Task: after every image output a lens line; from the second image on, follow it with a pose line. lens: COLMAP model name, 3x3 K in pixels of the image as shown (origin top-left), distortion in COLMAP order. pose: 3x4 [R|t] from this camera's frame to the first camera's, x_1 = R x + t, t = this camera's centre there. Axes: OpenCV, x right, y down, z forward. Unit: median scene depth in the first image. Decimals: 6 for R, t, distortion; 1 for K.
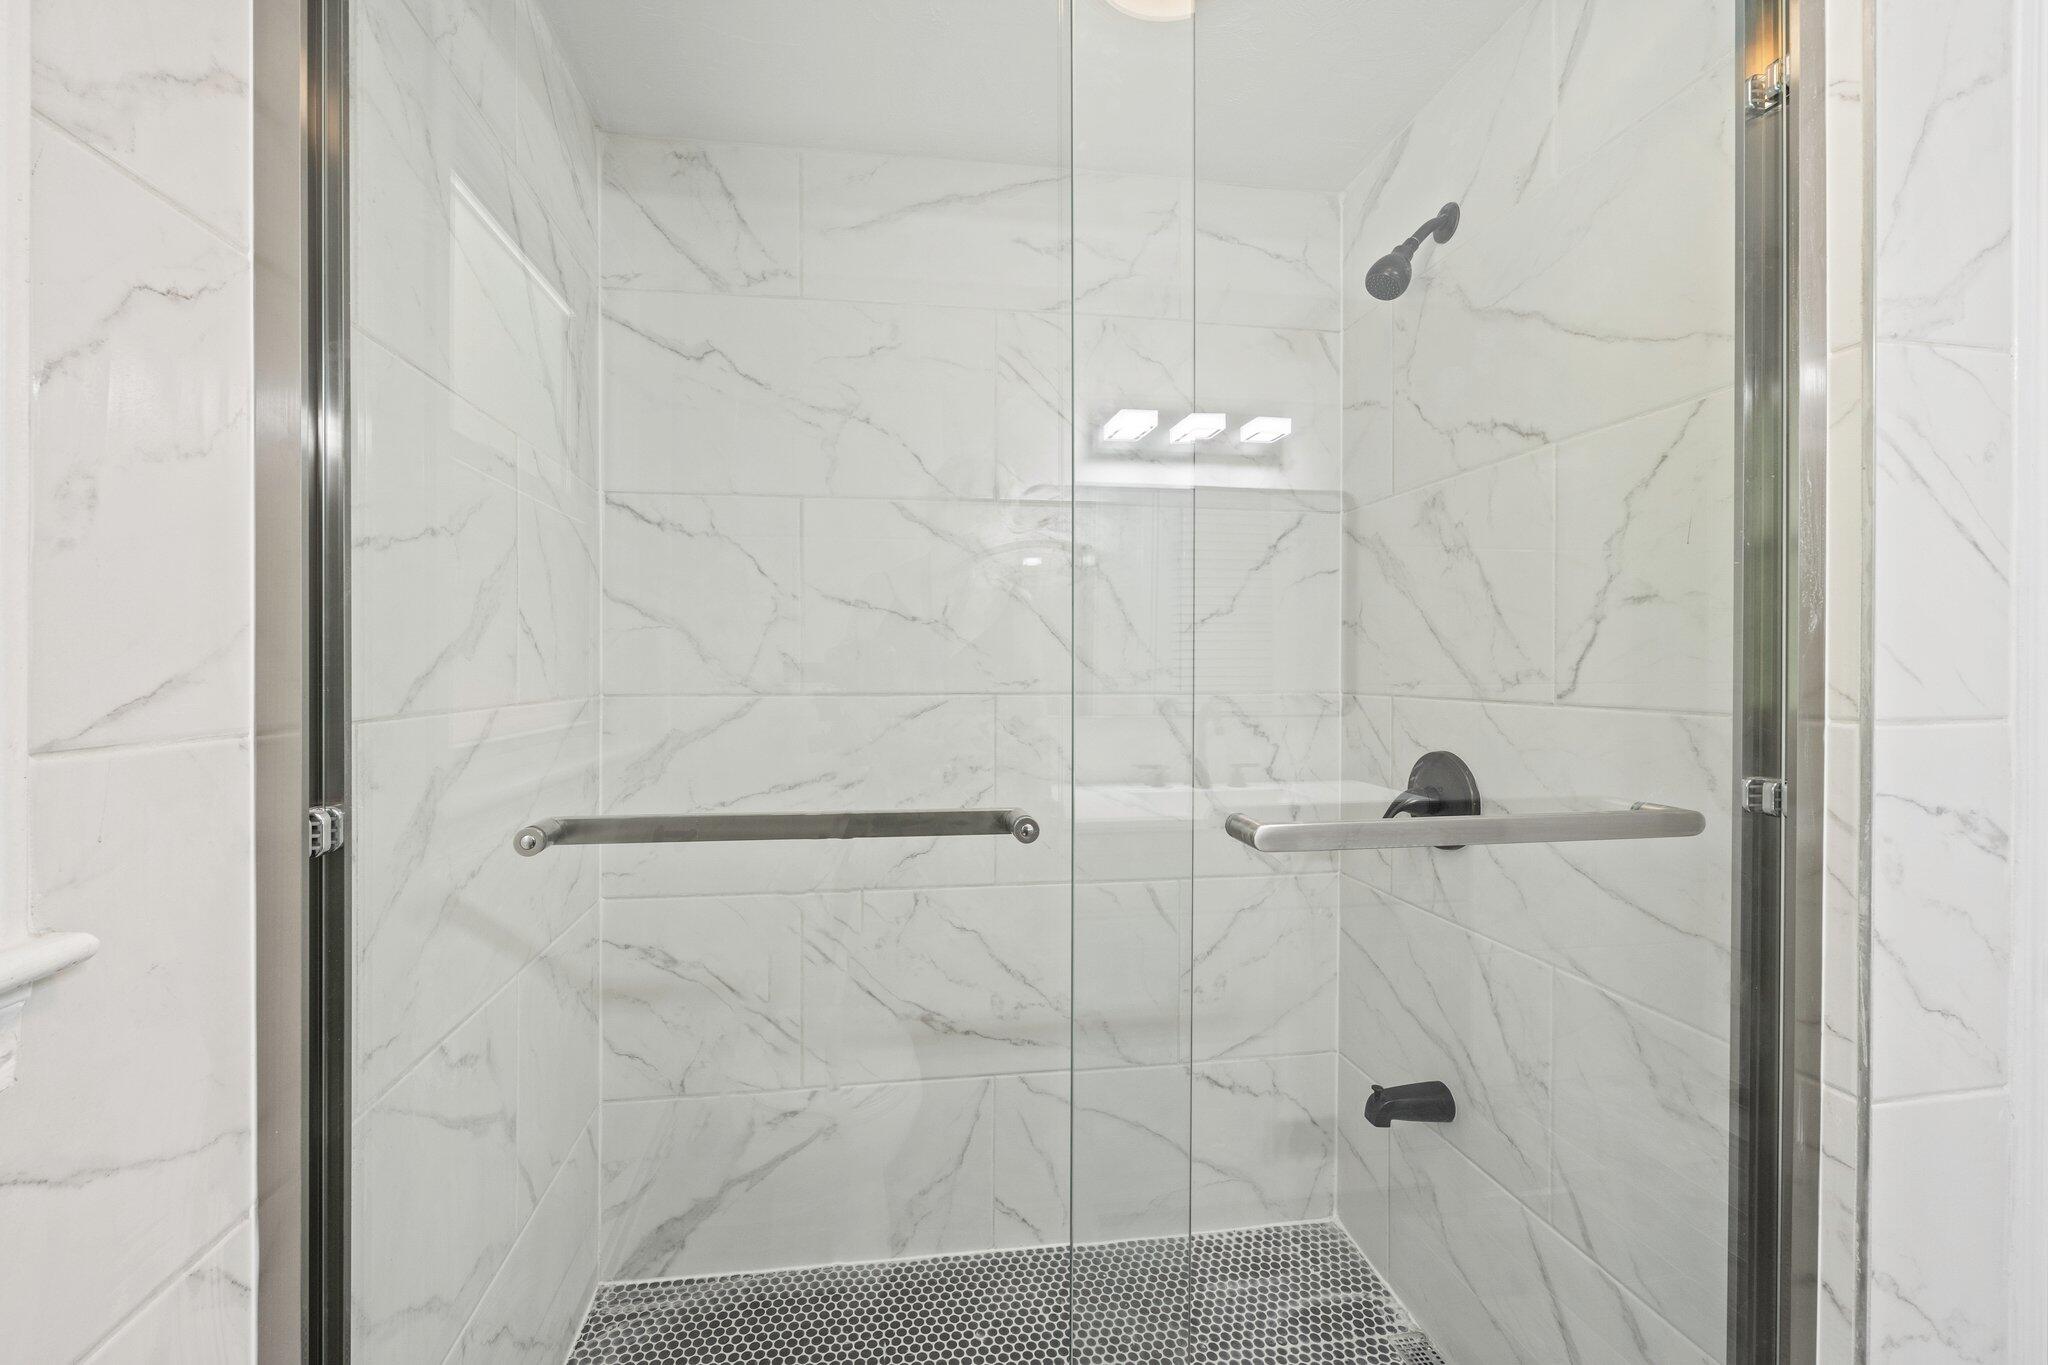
lens RADIAL K [[825.8, 0, 1015.3], [0, 825.8, 667.1], [0, 0, 1]] dist [-0.004592, -0.000521]
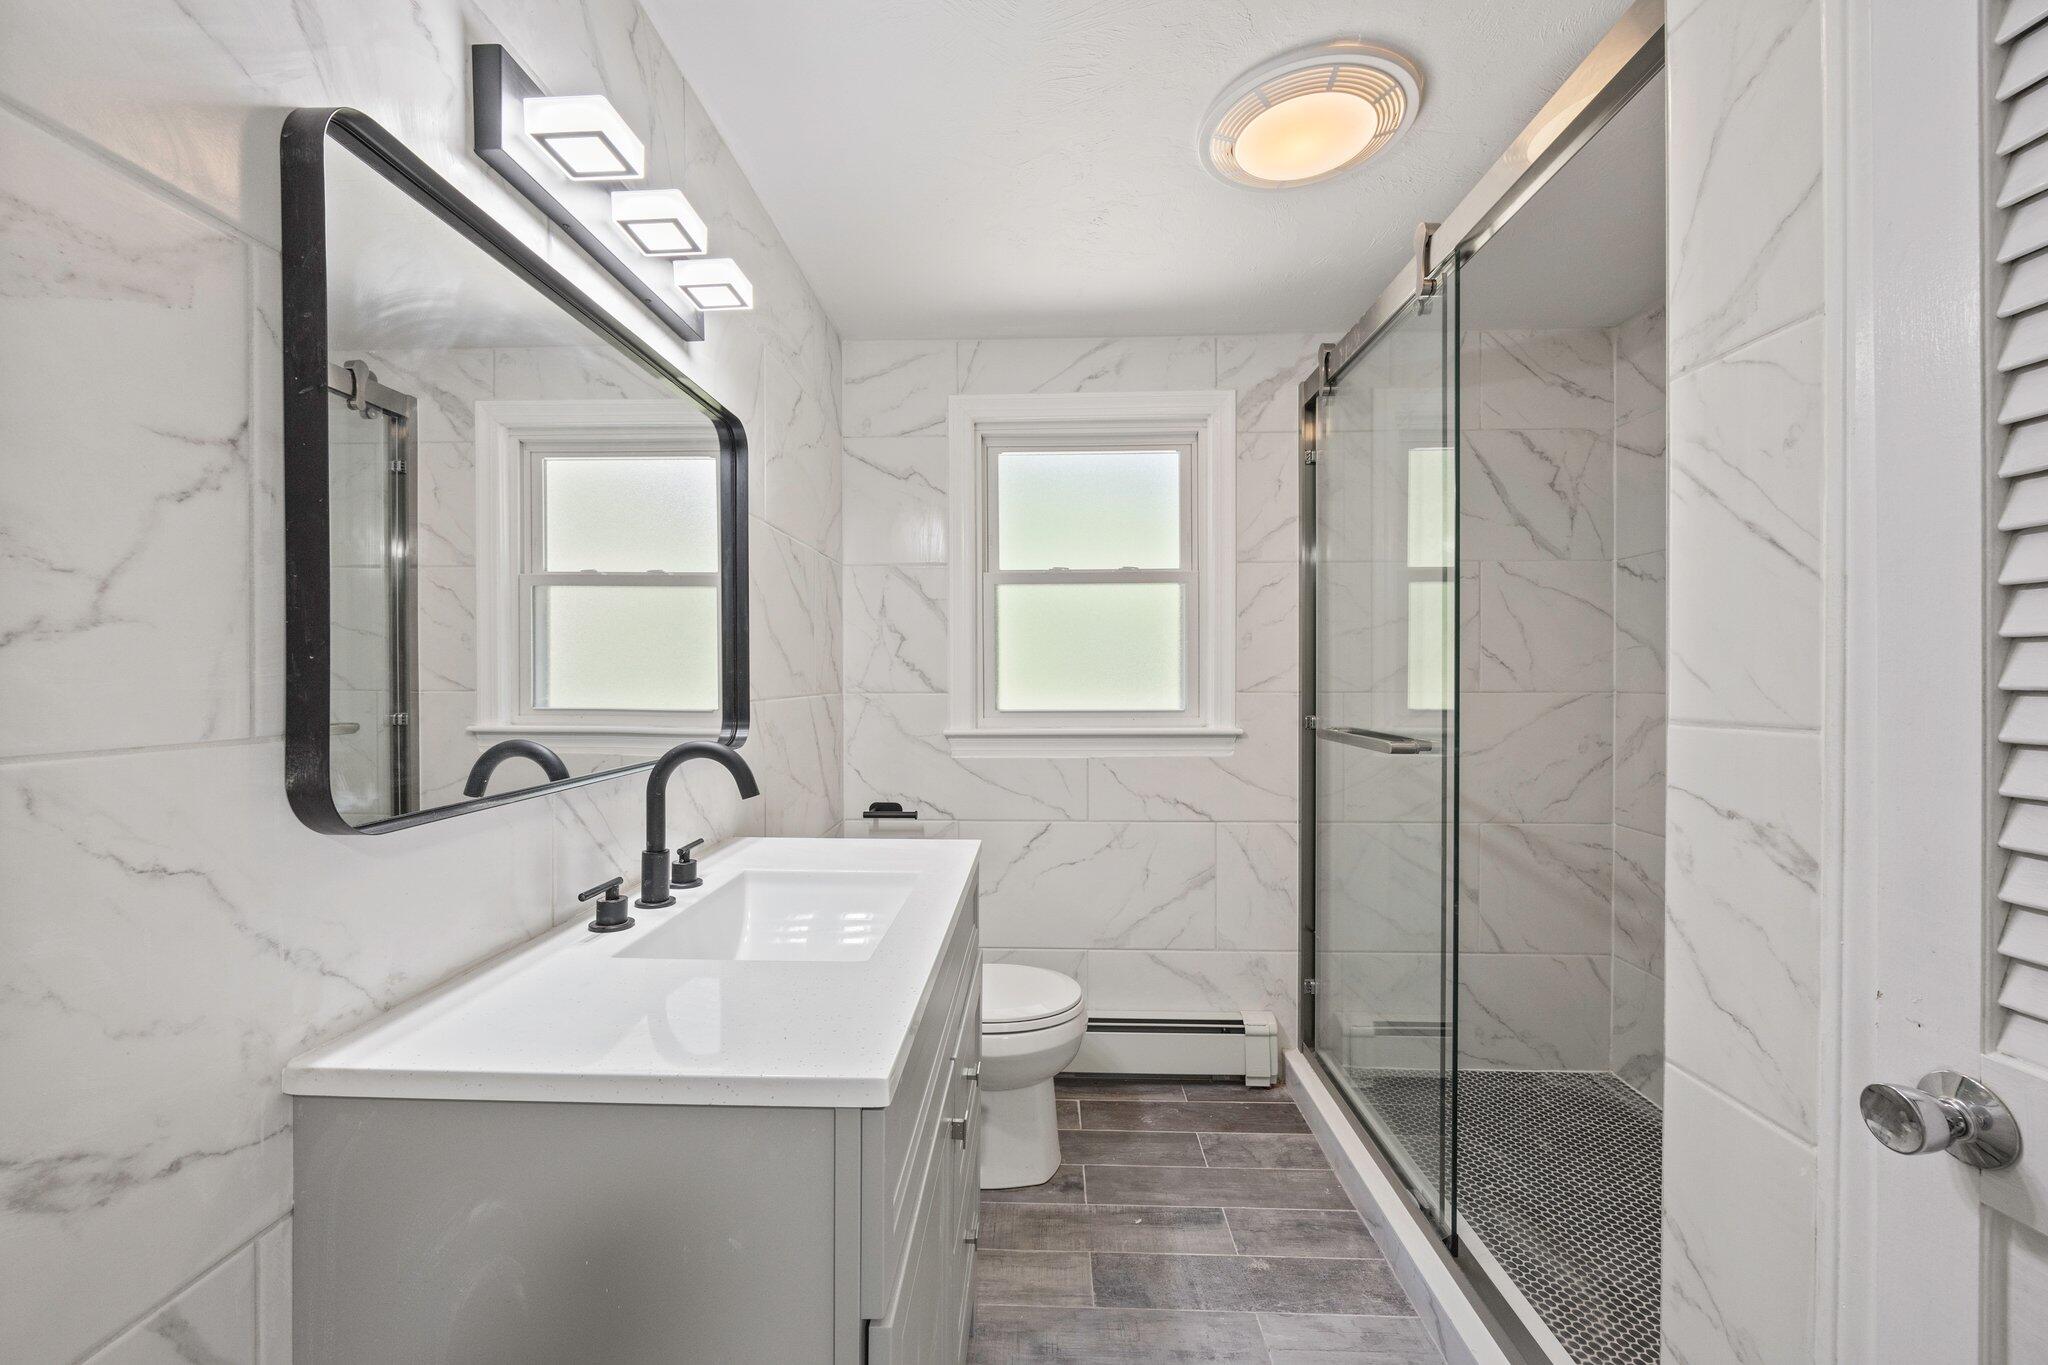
lens RADIAL K [[873.9, 0, 1019.7], [0, 873.9, 679.1], [0, 0, 1]] dist [0.000313, 0.000869]
pose [[-0.169467, 0.004685, -0.985525, 2.296993], [-0.000199, 0.999989, 0.004788, 0.003448], [0.985536, 0.001008, -0.169464, 0.316735]]
